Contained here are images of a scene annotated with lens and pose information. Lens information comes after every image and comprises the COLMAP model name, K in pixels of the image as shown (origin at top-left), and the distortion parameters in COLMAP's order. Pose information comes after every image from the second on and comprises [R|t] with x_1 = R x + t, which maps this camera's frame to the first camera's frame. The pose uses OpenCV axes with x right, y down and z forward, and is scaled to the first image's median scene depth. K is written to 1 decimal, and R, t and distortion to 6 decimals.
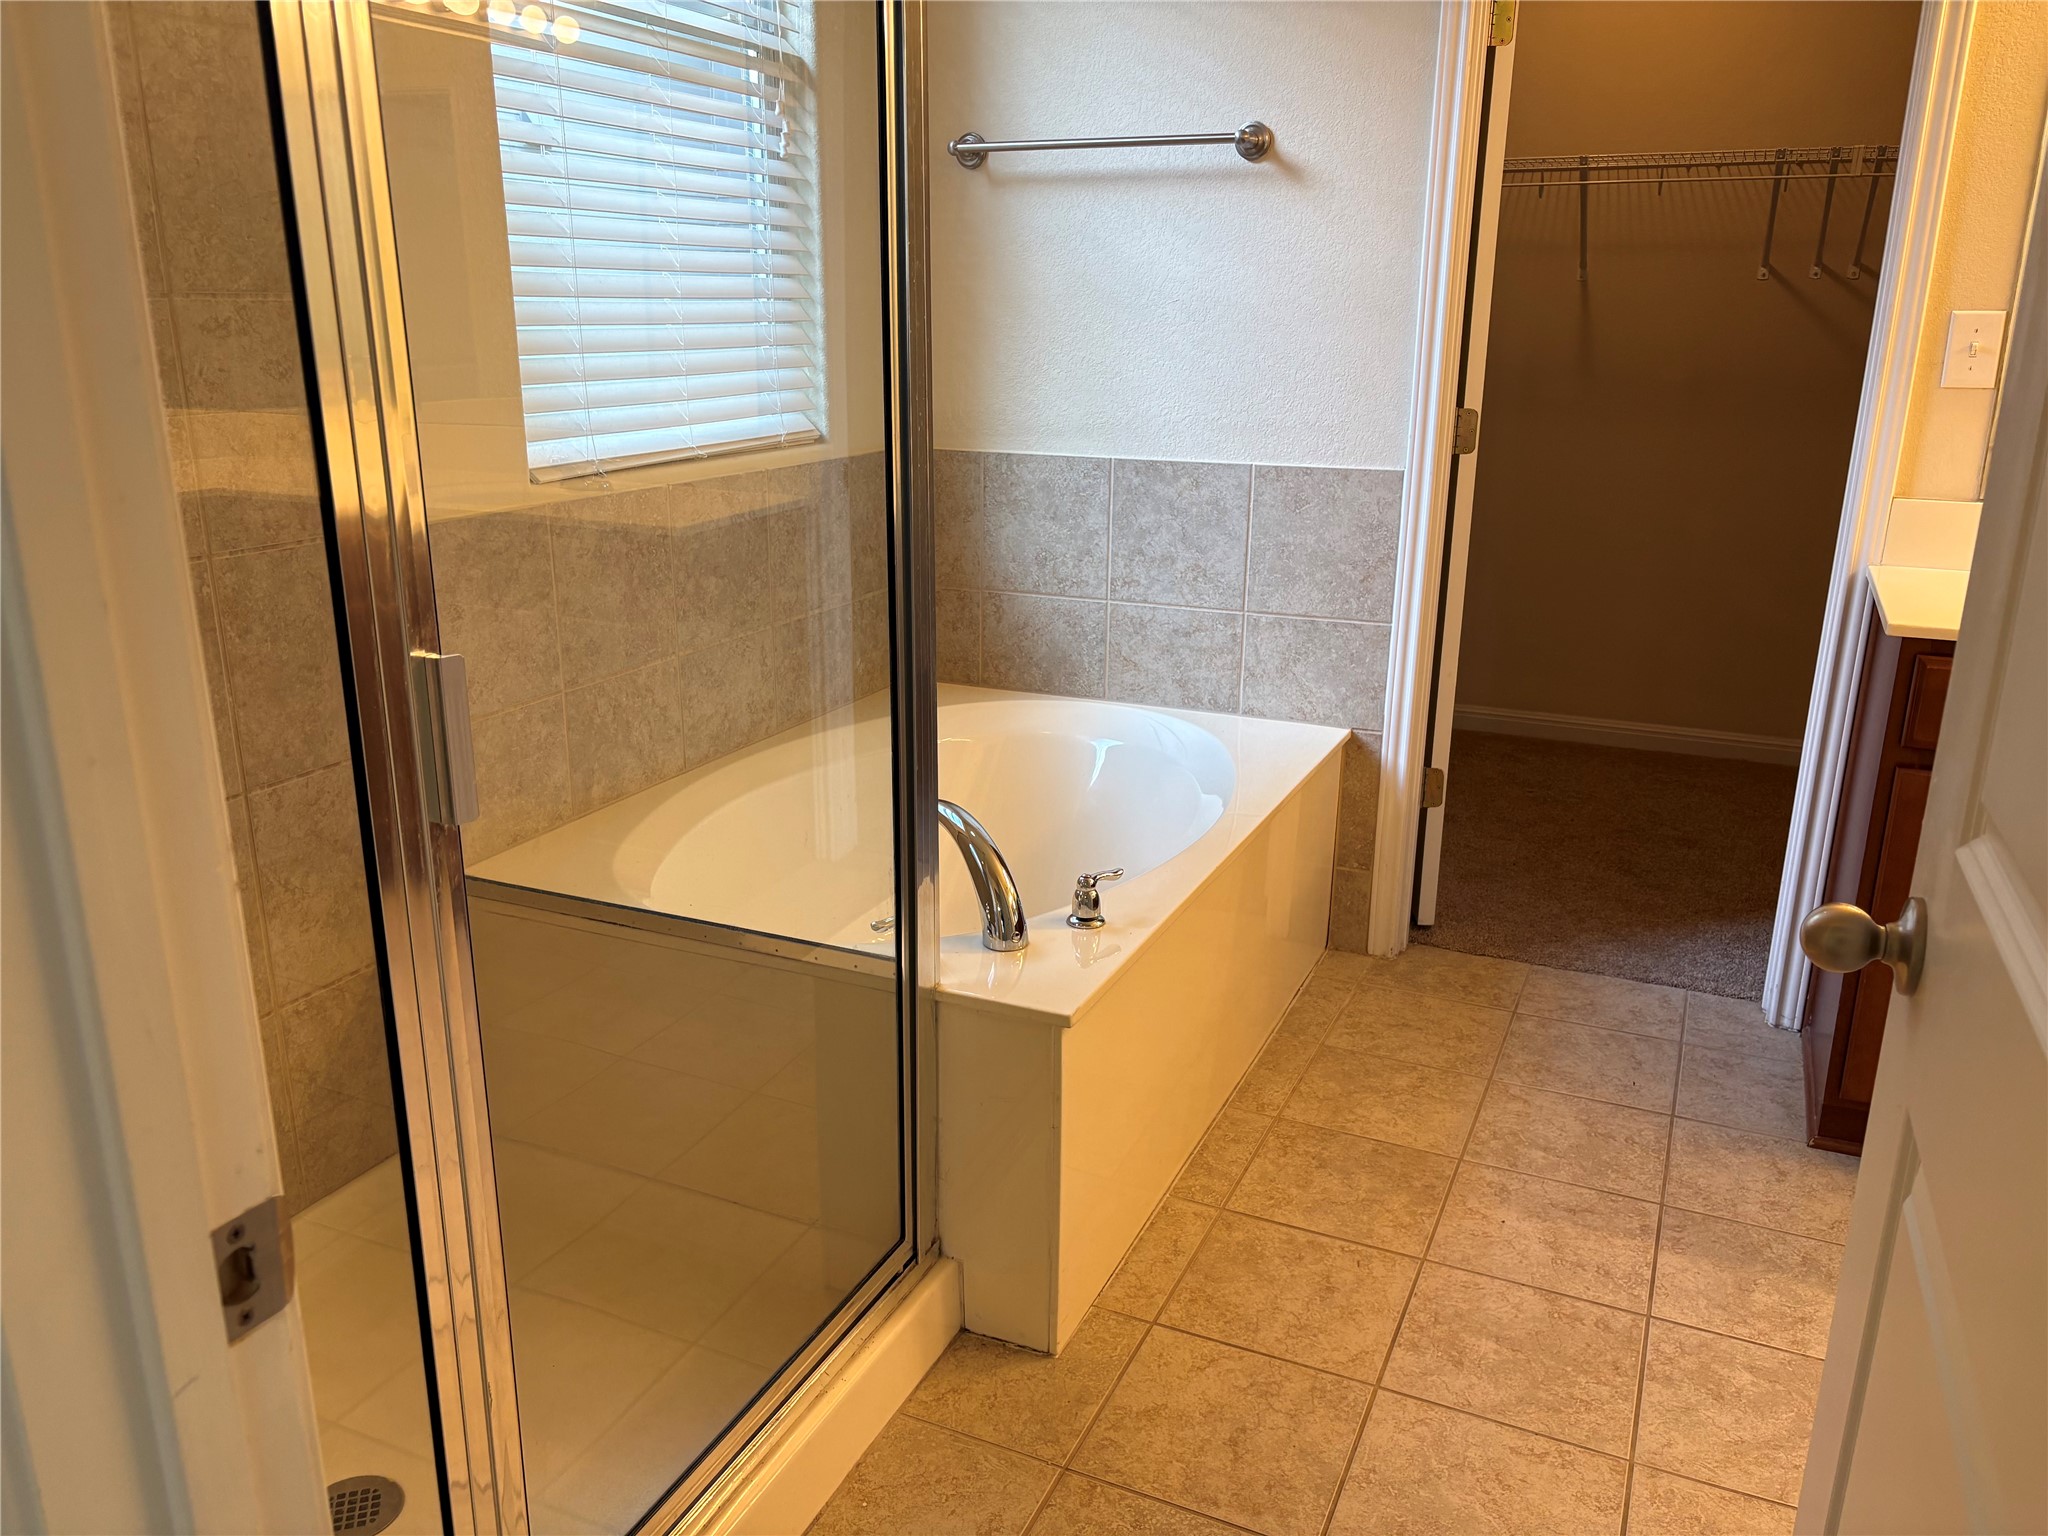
lens RADIAL K [[1555.5, 0, 1031.0], [0, 1555.5, 773.1], [0, 0, 1]] dist [0.011090, -0.015370]
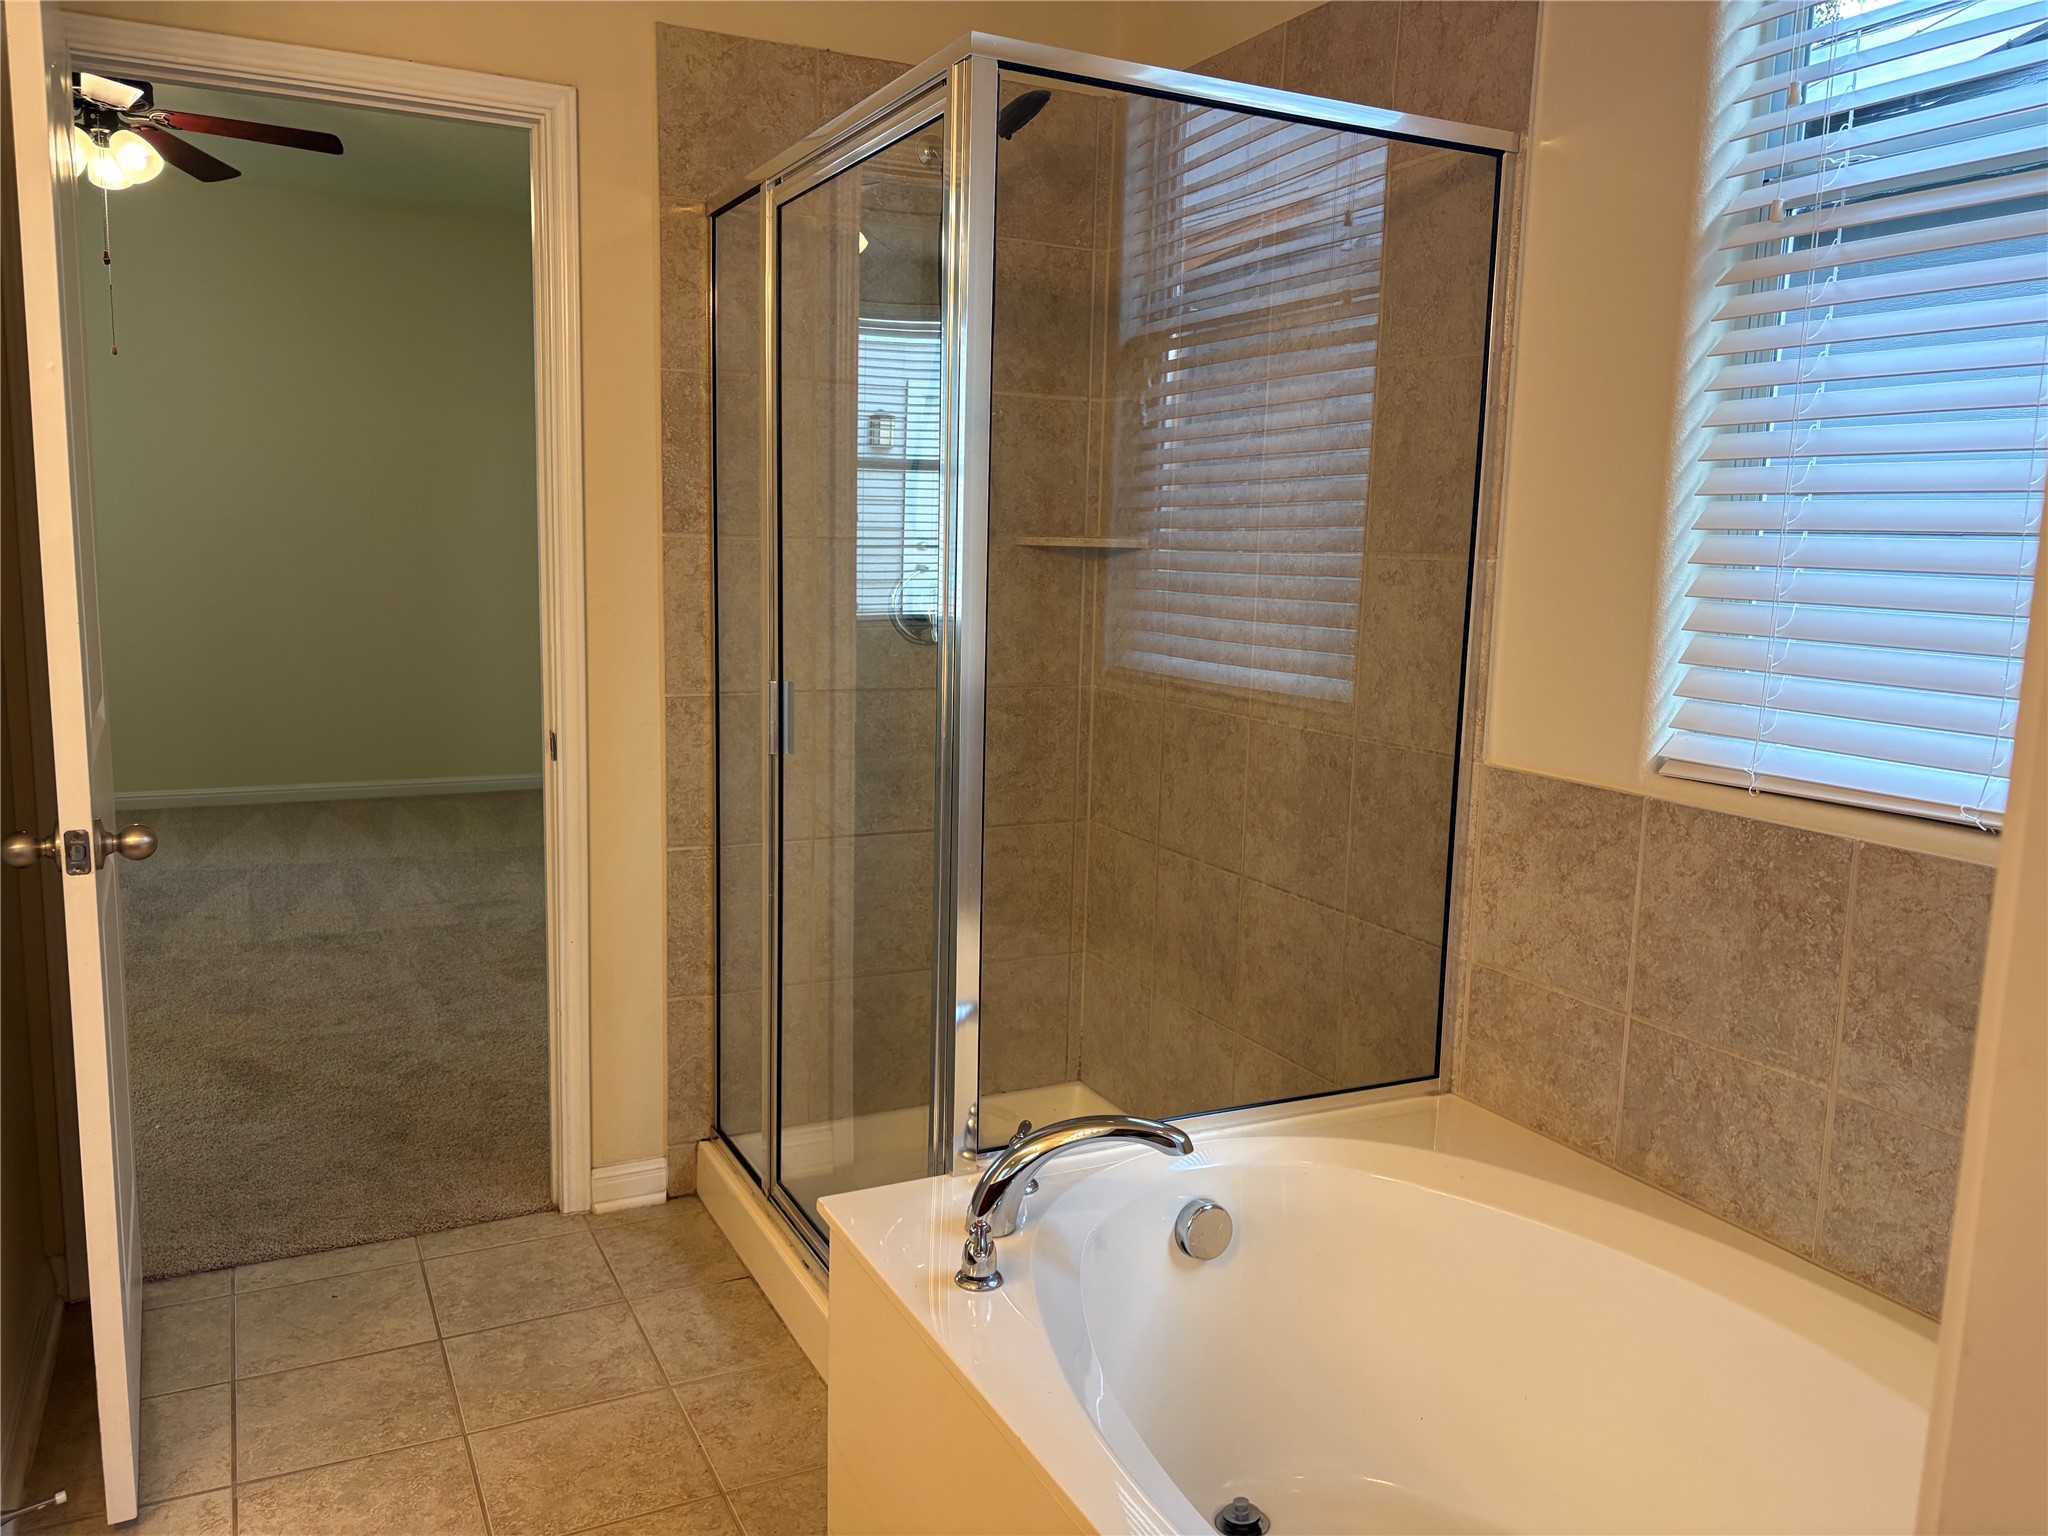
lens RADIAL K [[1555.5, 0, 1037.1], [0, 1555.5, 765.3], [0, 0, 1]] dist [0.011090, -0.015370]
pose [[-0.619101, 0.086921, -0.780486, 0.564479], [-0.264164, 0.912890, 0.311208, -0.366574], [0.739548, 0.398845, -0.542209, 1.207973]]
